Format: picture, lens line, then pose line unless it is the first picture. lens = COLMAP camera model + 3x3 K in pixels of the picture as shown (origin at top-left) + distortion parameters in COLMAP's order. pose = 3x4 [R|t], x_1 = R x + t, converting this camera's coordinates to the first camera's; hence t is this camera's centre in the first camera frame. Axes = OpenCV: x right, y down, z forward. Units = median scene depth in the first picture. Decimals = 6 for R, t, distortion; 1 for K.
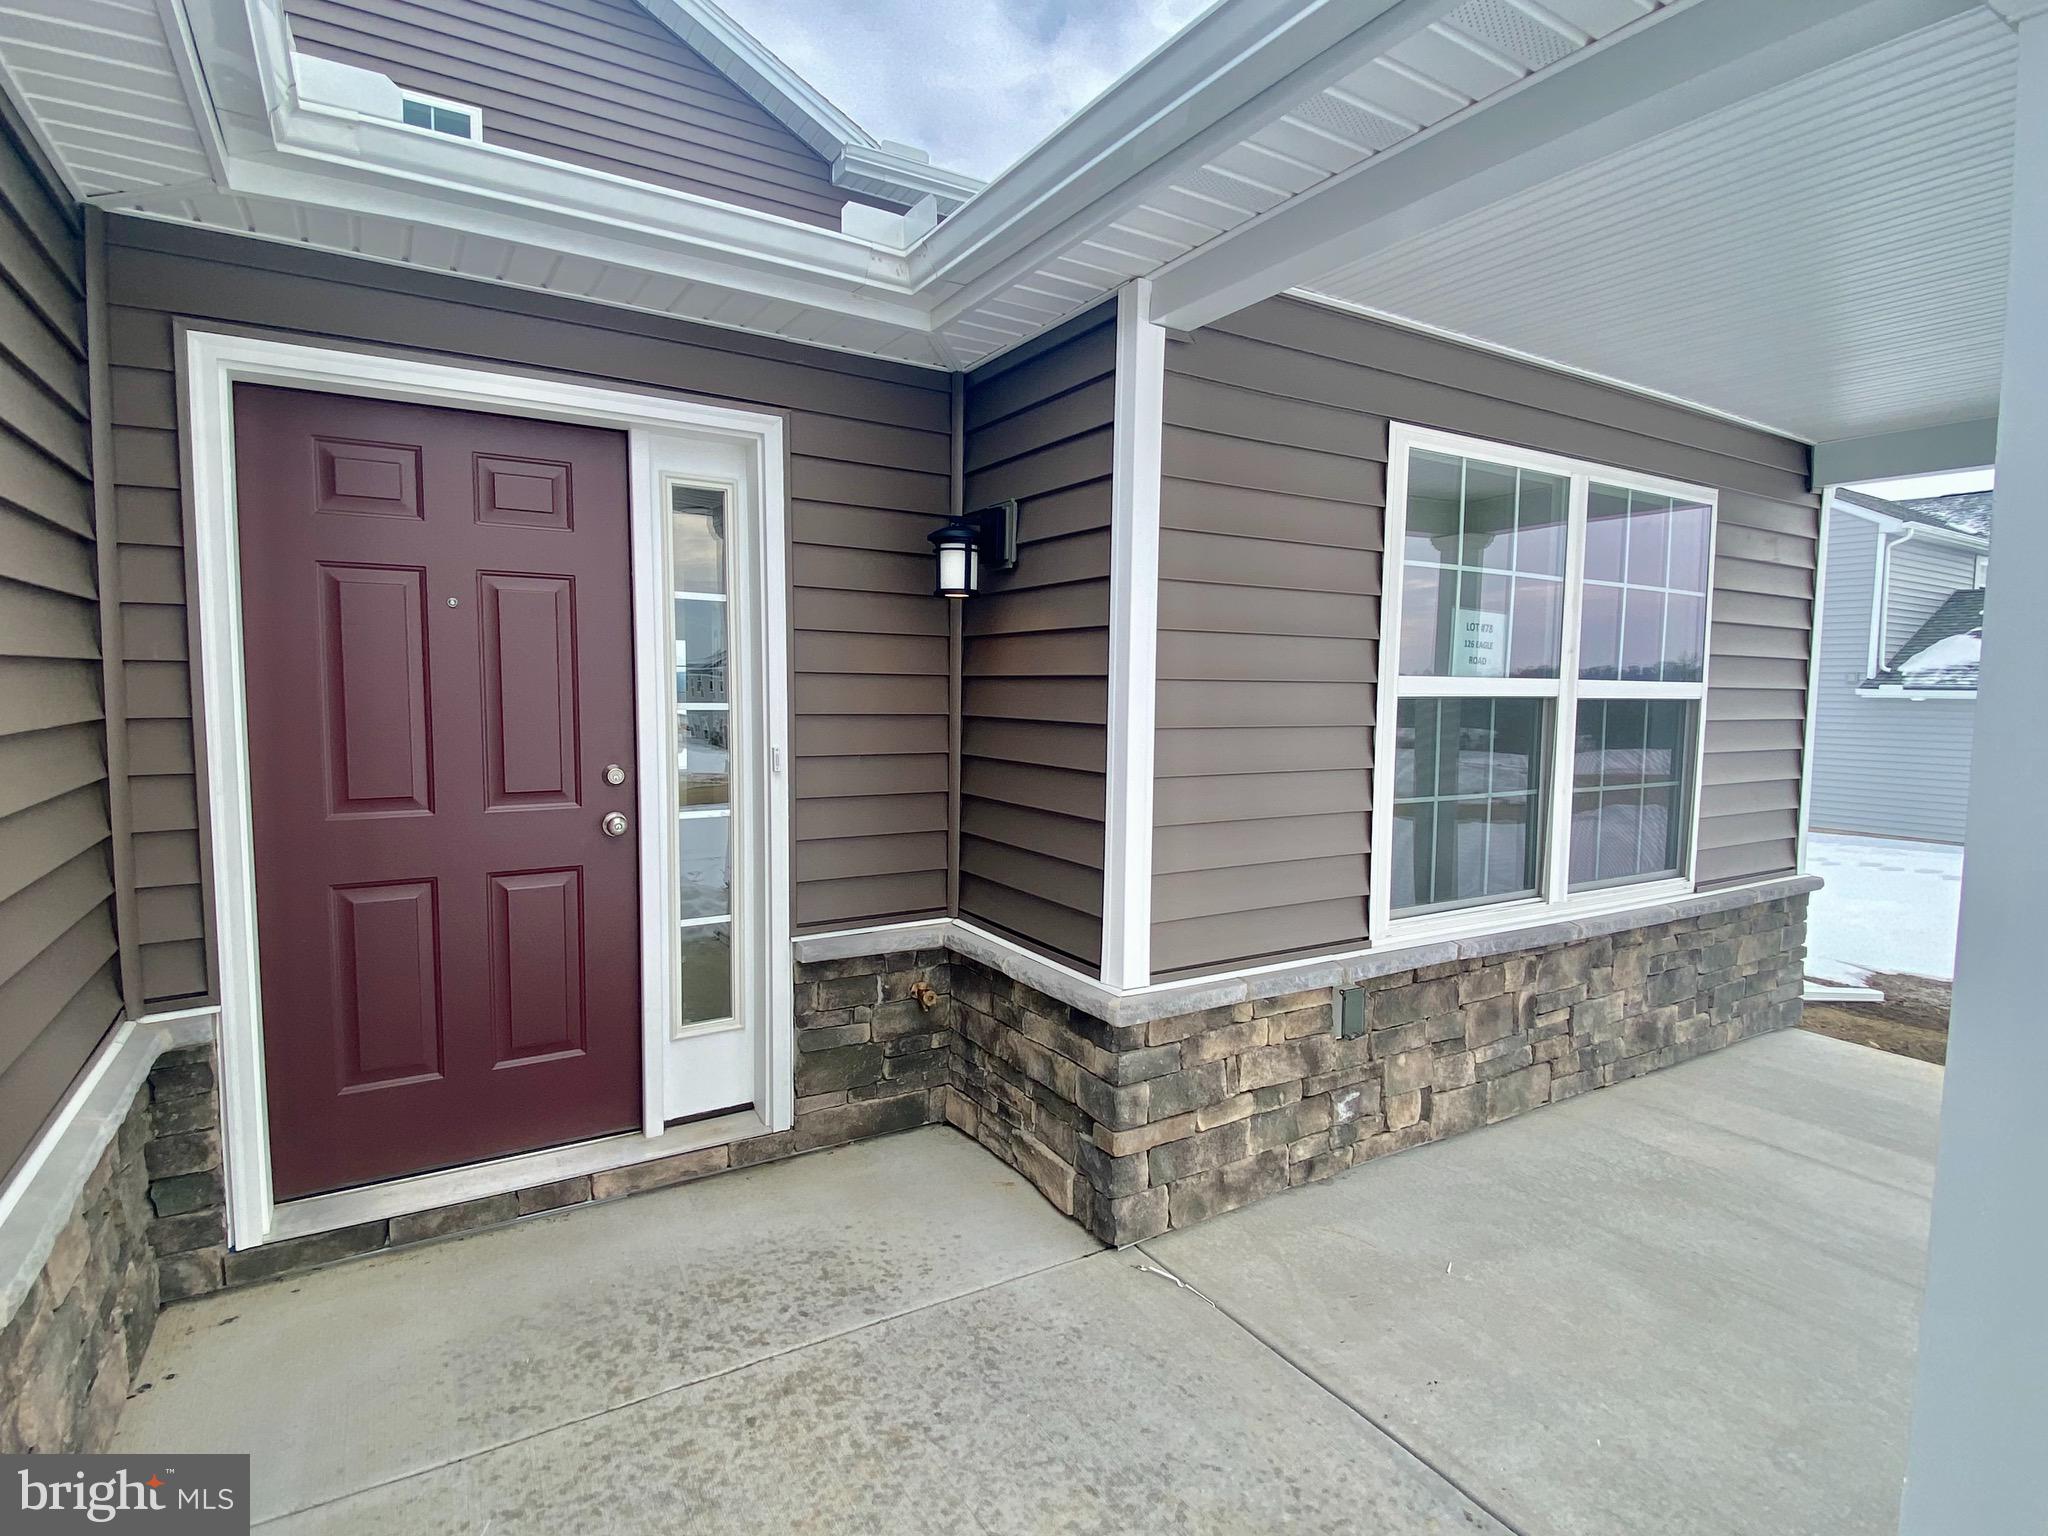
lens RADIAL K [[1042.1, 0, 1025.7], [0, 1042.1, 757.9], [0, 0, 1]] dist [0.023355, 0.000310]
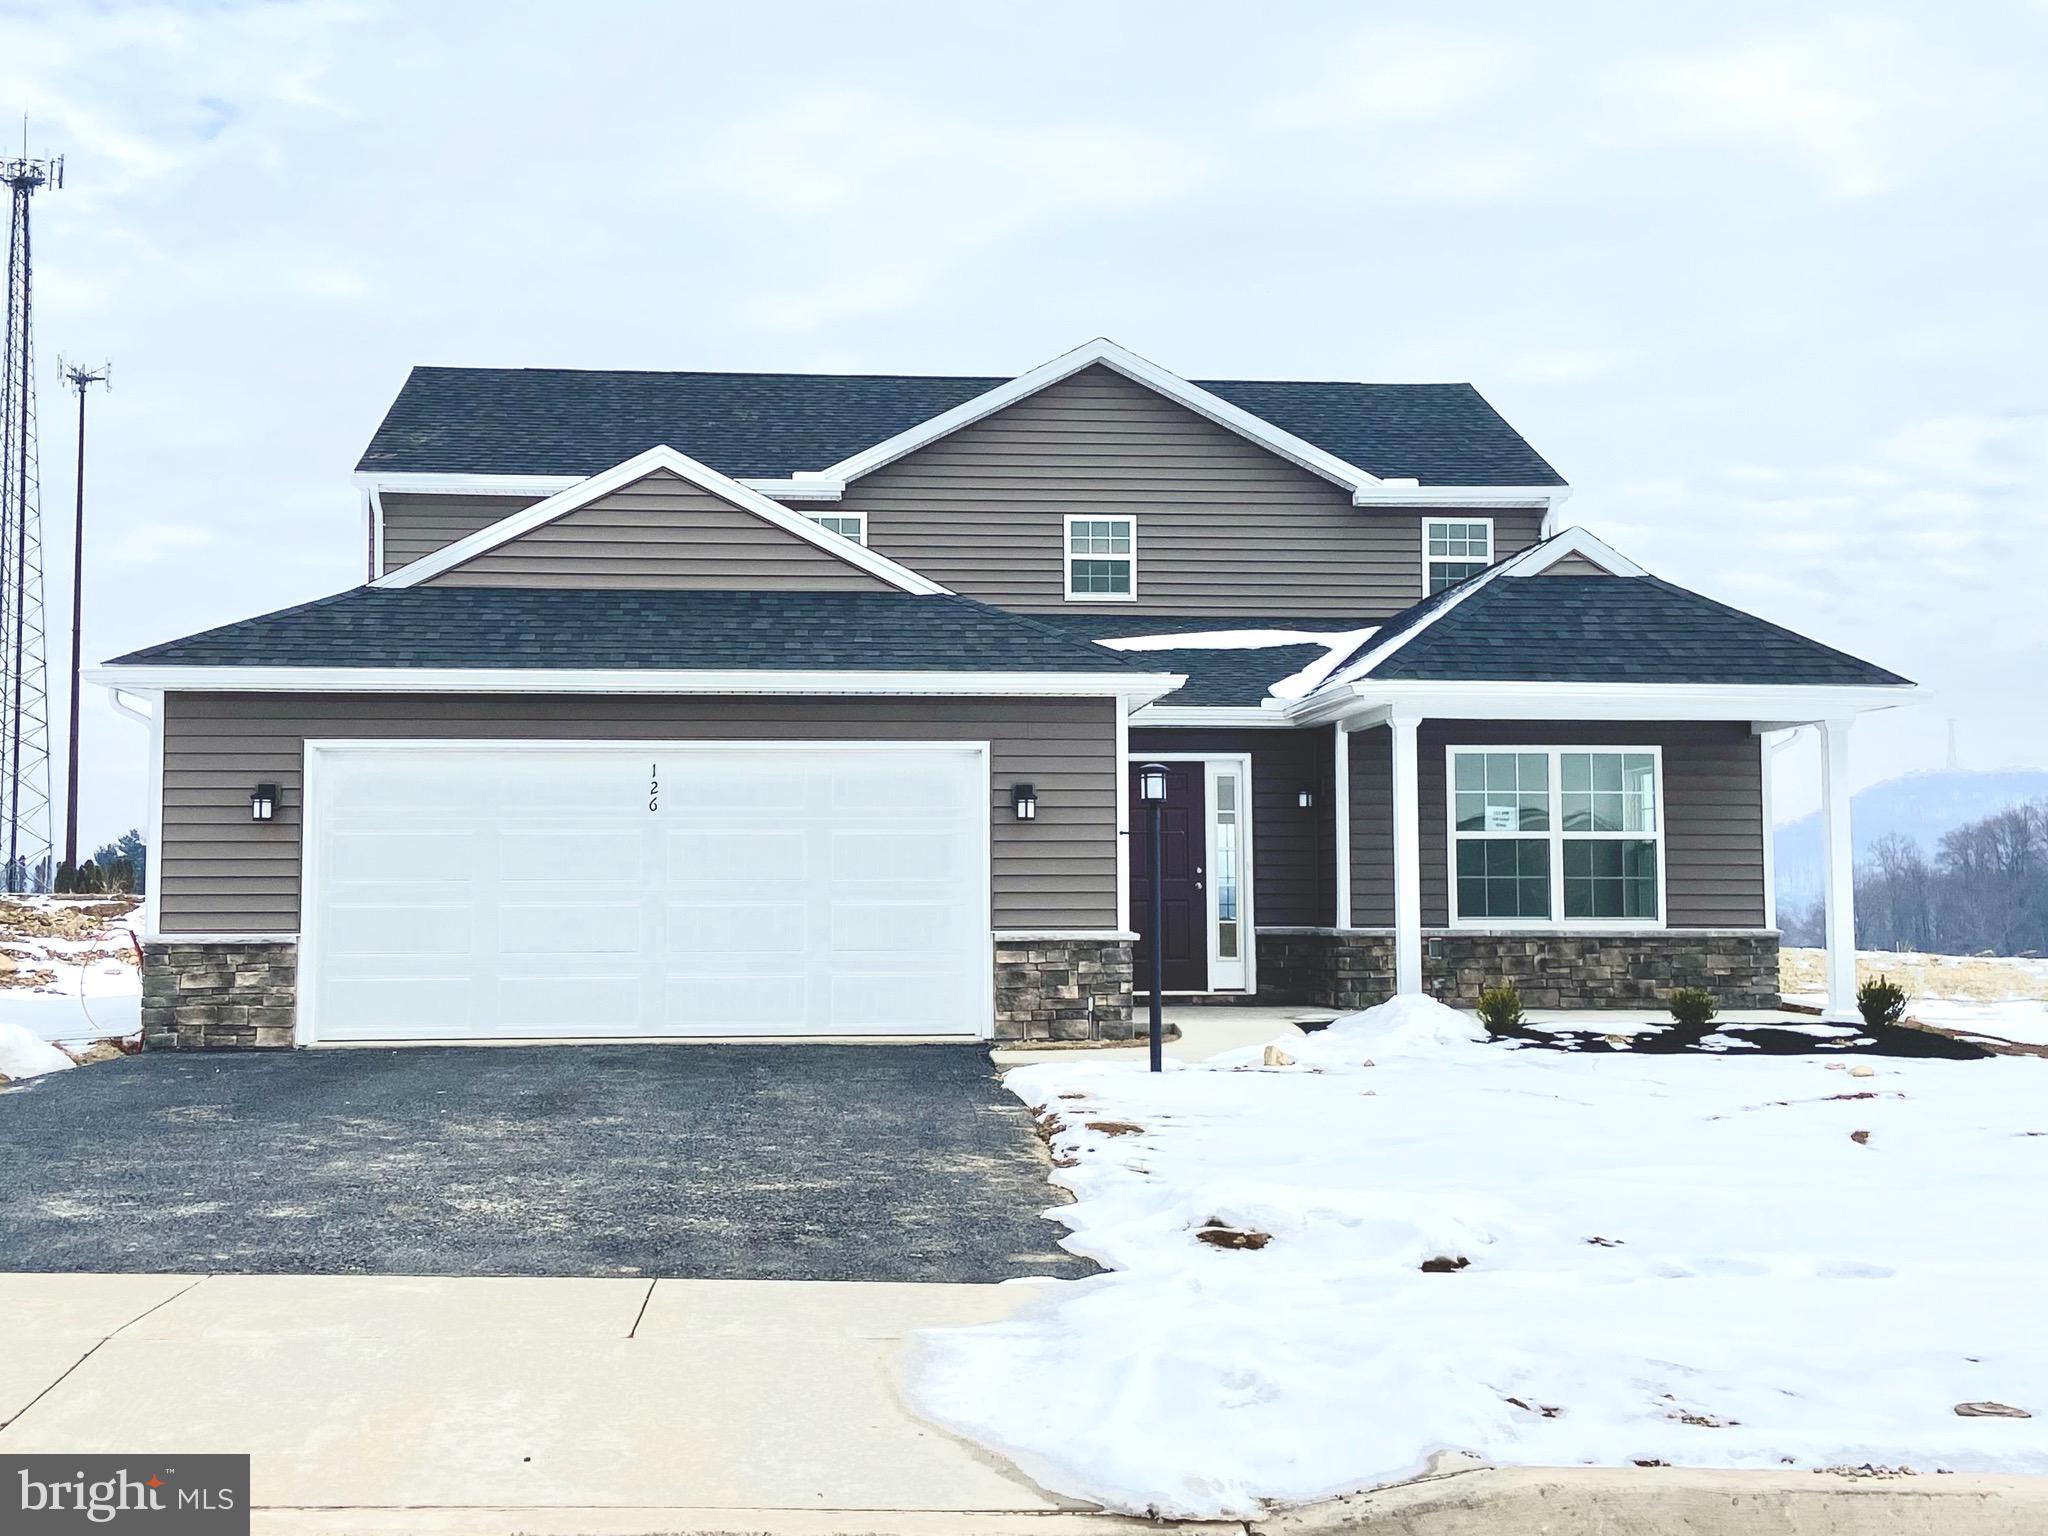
lens RADIAL K [[2505.3, 0, 1022.8], [0, 2505.3, 766.1], [0, 0, 1]] dist [0.004483, 0.000000]
pose [[0.896290, -0.045121, -0.441166, 2.249433], [-0.015934, 0.990891, -0.133718, 0.656648], [0.443181, 0.126879, 0.887408, -5.425876]]
